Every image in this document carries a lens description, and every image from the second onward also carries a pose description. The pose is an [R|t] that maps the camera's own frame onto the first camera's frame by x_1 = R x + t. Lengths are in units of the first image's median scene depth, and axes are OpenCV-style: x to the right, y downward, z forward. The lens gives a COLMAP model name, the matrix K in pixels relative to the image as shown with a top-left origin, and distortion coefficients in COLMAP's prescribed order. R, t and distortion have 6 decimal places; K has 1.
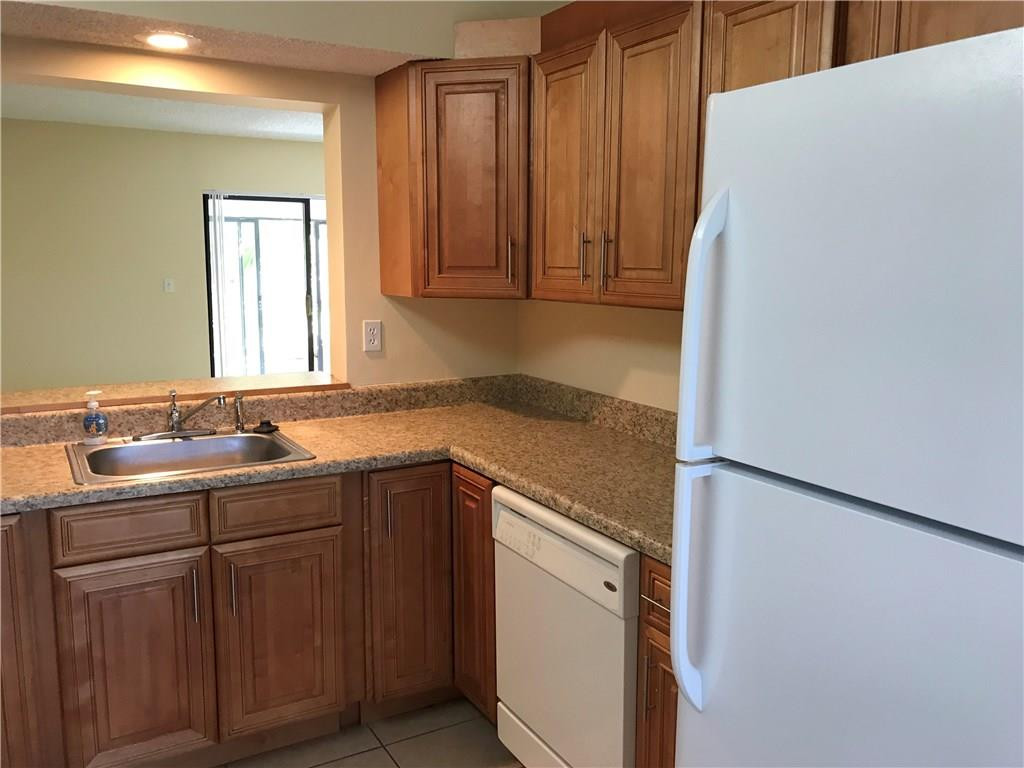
lens RADIAL K [[812.4, 0, 511.4], [0, 812.4, 381.0], [0, 0, 1]] dist [0.004201, -0.037690]
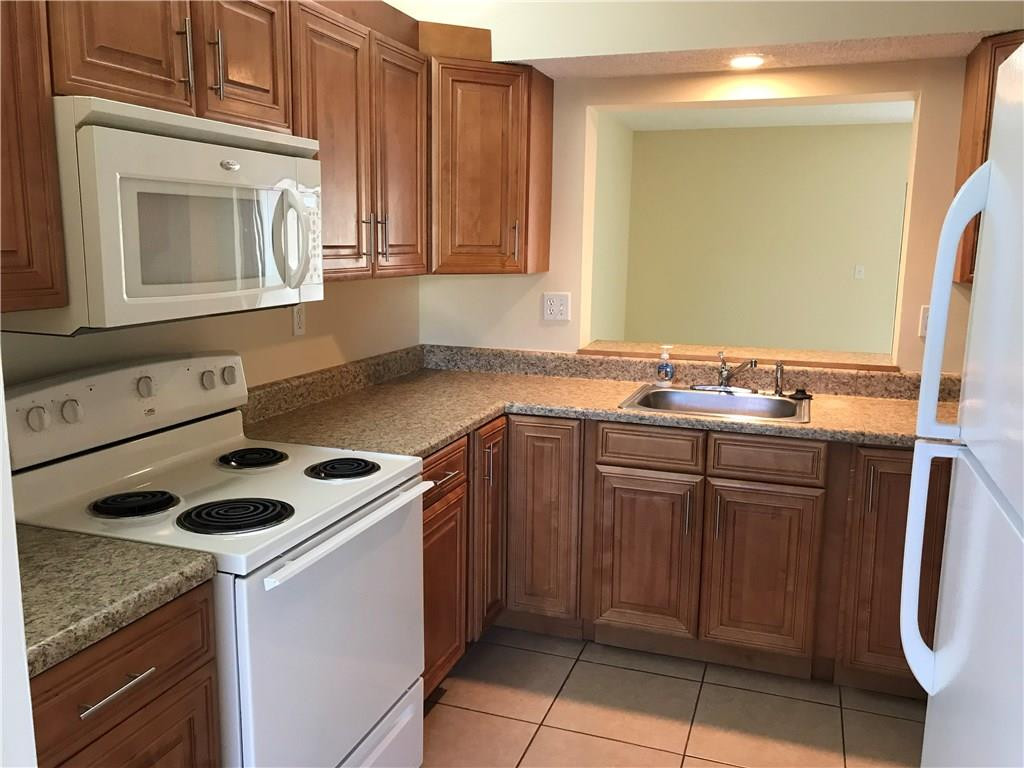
lens RADIAL K [[812.4, 0, 522.8], [0, 812.4, 378.7], [0, 0, 1]] dist [0.004201, -0.037690]
pose [[0.644932, 0.122824, -0.754306, 0.332485], [-0.115960, 0.991300, 0.062268, 0.011057], [0.755392, 0.047310, 0.653563, -0.017235]]
